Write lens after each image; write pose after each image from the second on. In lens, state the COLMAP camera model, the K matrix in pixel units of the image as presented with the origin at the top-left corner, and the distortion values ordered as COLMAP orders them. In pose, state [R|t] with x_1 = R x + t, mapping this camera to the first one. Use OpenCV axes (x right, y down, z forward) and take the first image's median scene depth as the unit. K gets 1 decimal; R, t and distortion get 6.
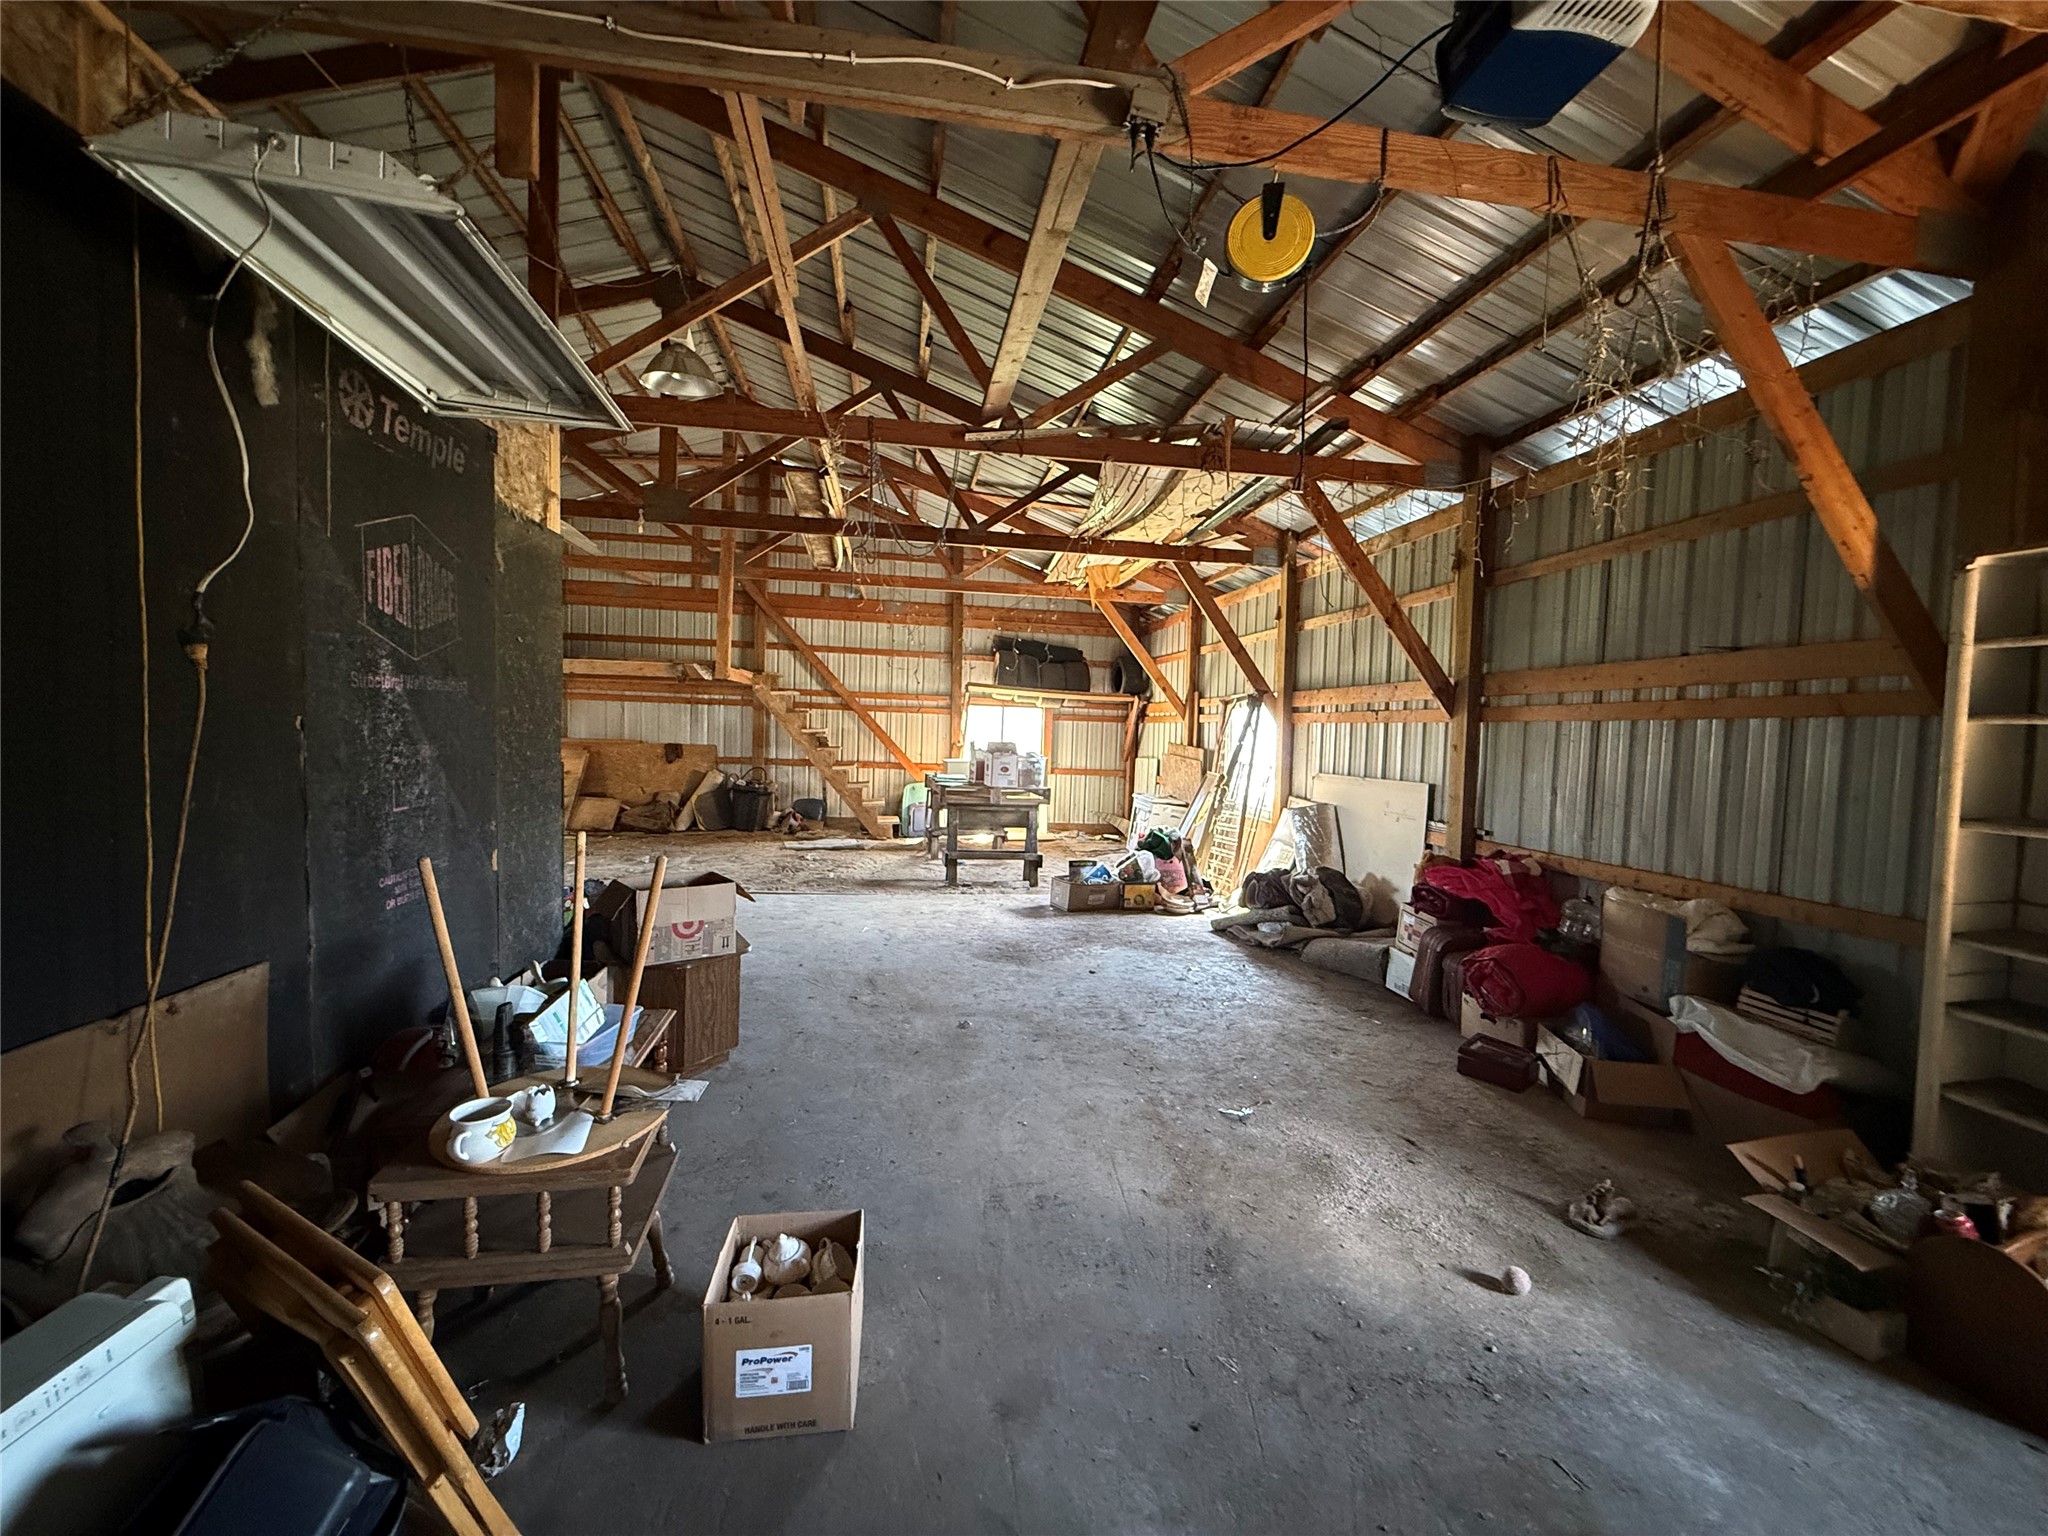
lens RADIAL K [[819.5, 0, 1032.9], [0, 819.5, 760.3], [0, 0, 1]] dist [-0.001707, 0.000274]
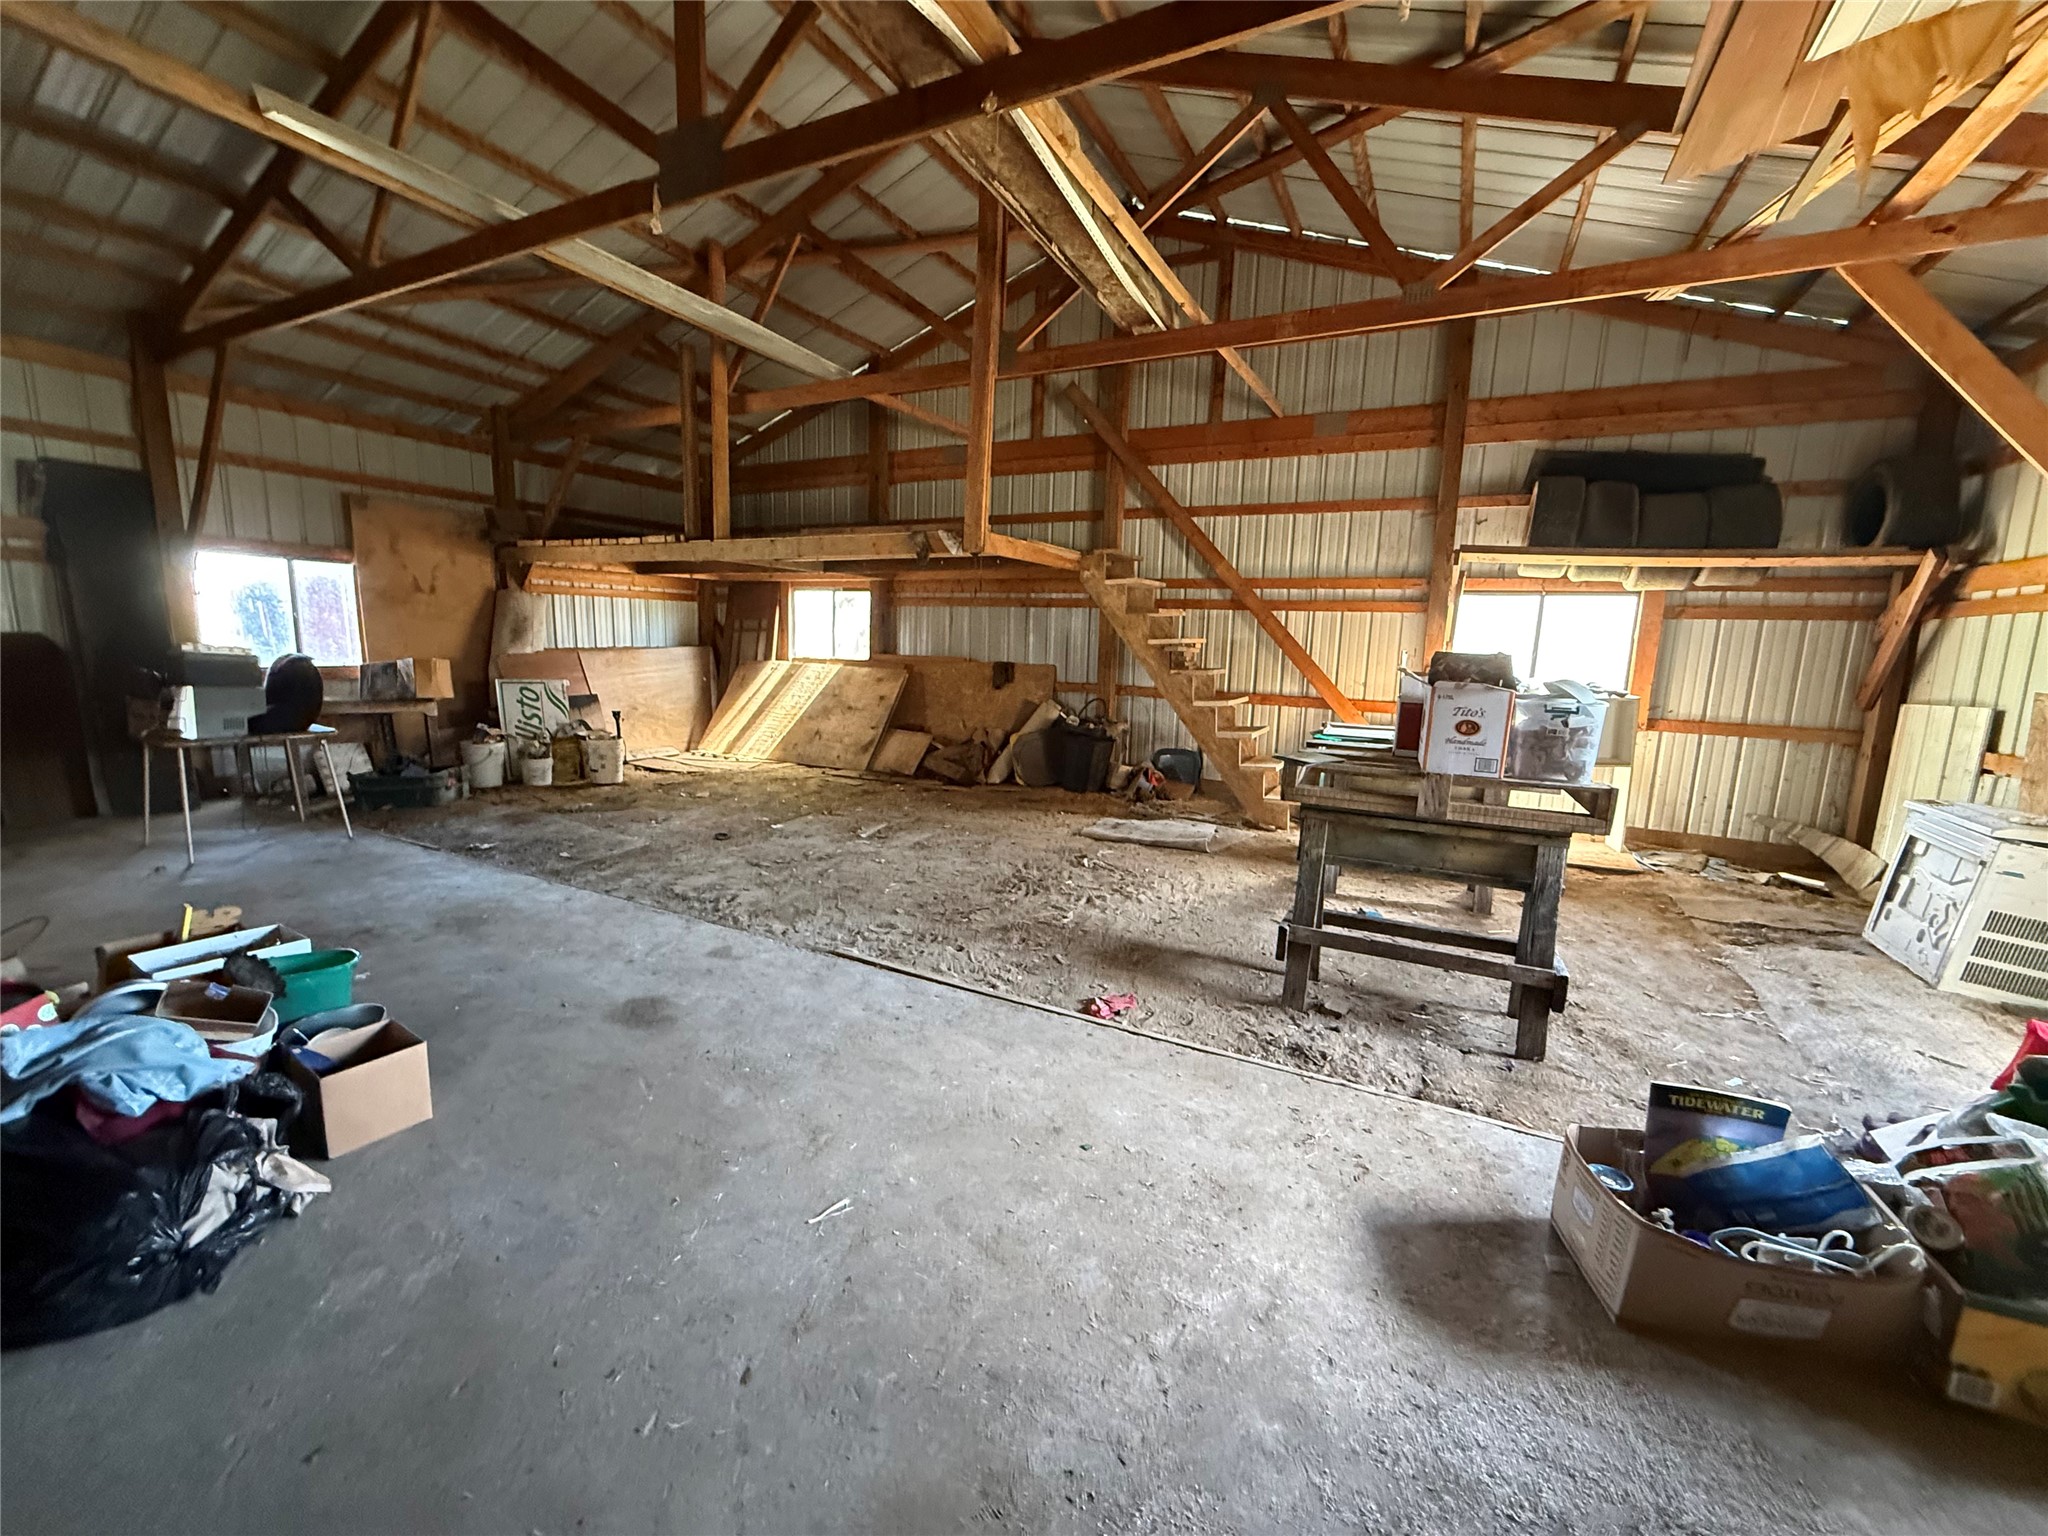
lens RADIAL K [[819.5, 0, 1014.9], [0, 819.5, 768.4], [0, 0, 1]] dist [-0.001707, 0.000274]
pose [[0.795597, 0.081919, -0.600262, 0.017792], [-0.022720, 0.994153, 0.105560, -0.003625], [0.605400, -0.070345, 0.792807, 0.401735]]
